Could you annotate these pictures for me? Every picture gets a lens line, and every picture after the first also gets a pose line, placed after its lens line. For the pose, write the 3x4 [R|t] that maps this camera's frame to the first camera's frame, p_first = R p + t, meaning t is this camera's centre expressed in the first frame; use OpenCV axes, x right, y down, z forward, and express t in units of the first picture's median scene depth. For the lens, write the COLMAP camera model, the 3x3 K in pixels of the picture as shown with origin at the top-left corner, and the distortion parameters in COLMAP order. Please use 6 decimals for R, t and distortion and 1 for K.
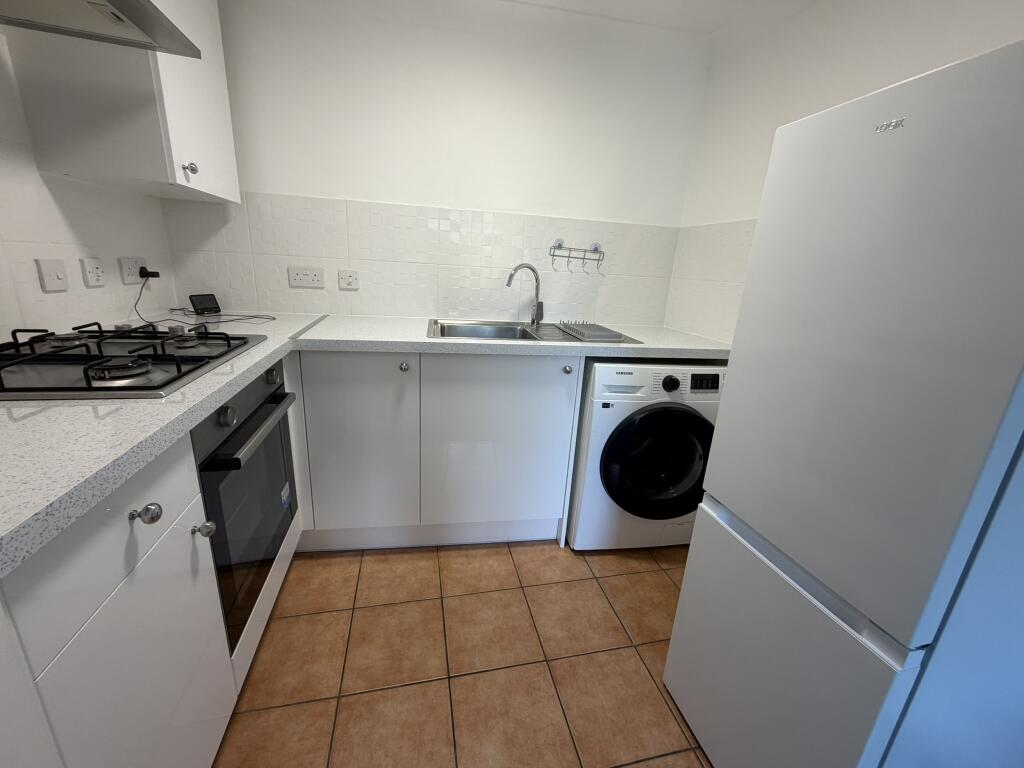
lens RADIAL K [[408.8, 0, 511.6], [0, 408.8, 382.9], [0, 0, 1]] dist [0.001336, -0.000030]
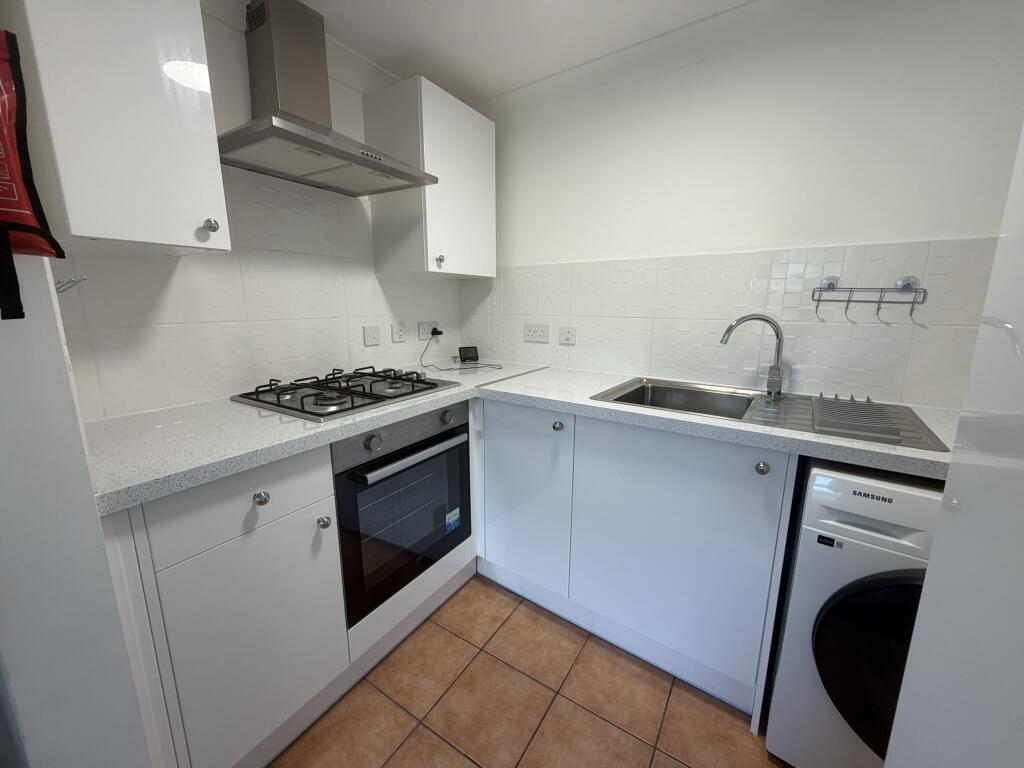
lens RADIAL K [[408.8, 0, 511.0], [0, 408.8, 383.3], [0, 0, 1]] dist [0.001336, -0.000030]
pose [[0.695128, 0.084104, -0.713949, 0.318956], [-0.162156, 0.985882, -0.041744, -0.074401], [0.700359, 0.144788, 0.698952, 0.211565]]
